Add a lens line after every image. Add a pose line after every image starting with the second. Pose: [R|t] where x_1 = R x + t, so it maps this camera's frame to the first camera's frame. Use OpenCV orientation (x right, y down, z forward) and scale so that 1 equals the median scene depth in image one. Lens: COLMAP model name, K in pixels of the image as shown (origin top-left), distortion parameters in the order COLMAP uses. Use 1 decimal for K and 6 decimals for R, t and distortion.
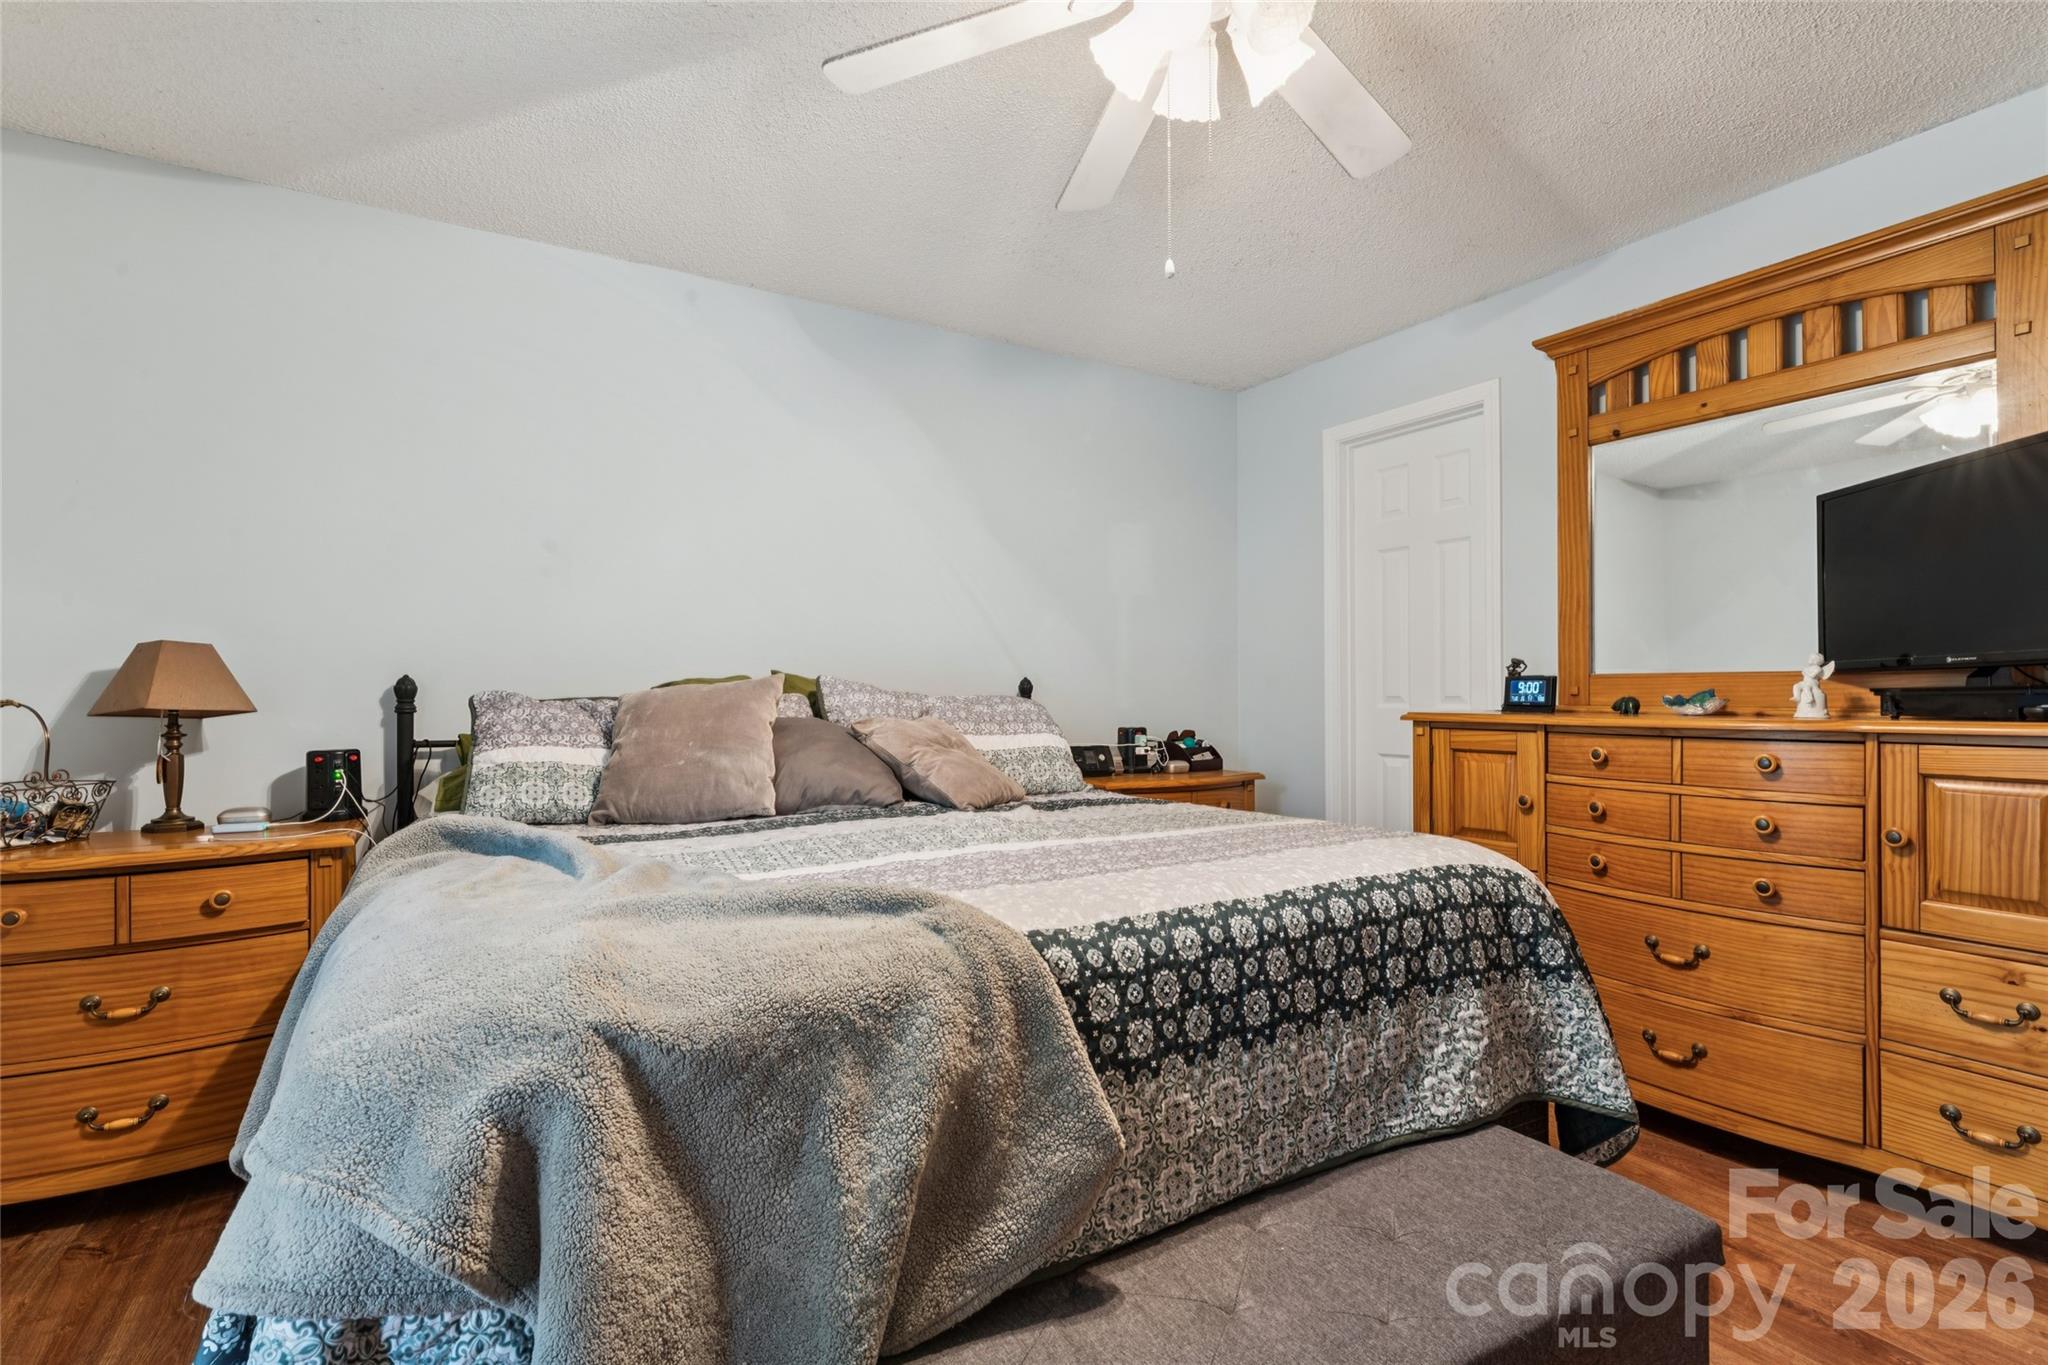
lens RADIAL K [[971.5, 0, 1023.5], [0, 971.5, 687.9], [0, 0, 1]] dist [-0.001189, -0.000140]
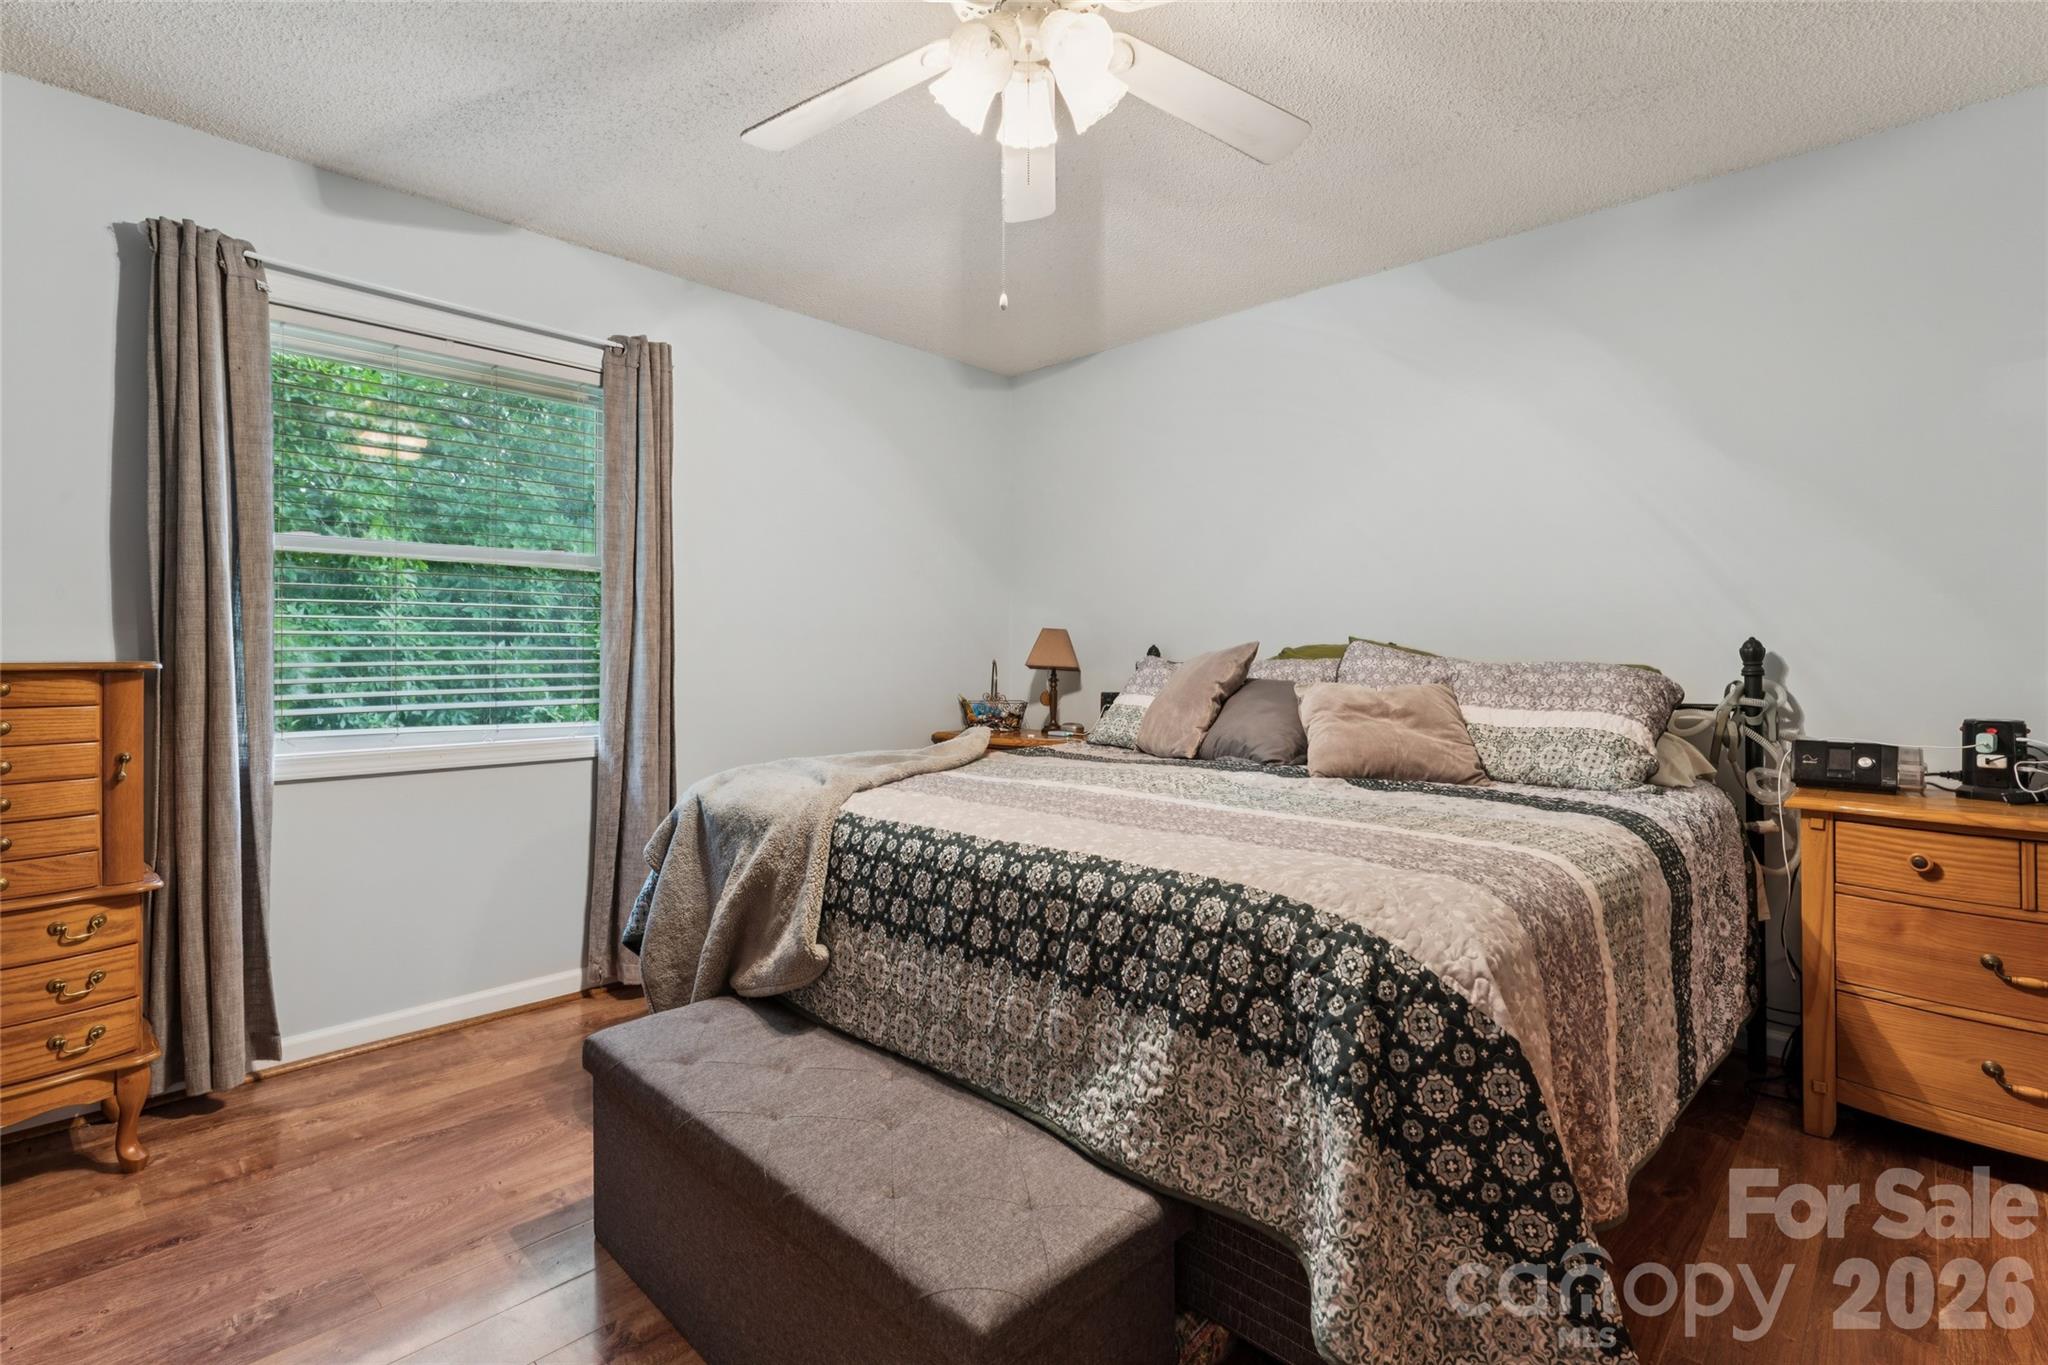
lens RADIAL K [[941.7, 0, 981.0], [0, 941.7, 650.6], [0, 0, 1]] dist [0.000949, -0.000201]
pose [[0.241240, -0.003026, -0.970461, 1.219005], [0.003294, 0.999992, -0.002299, -0.003296], [0.970460, -0.002642, 0.241248, 0.674707]]
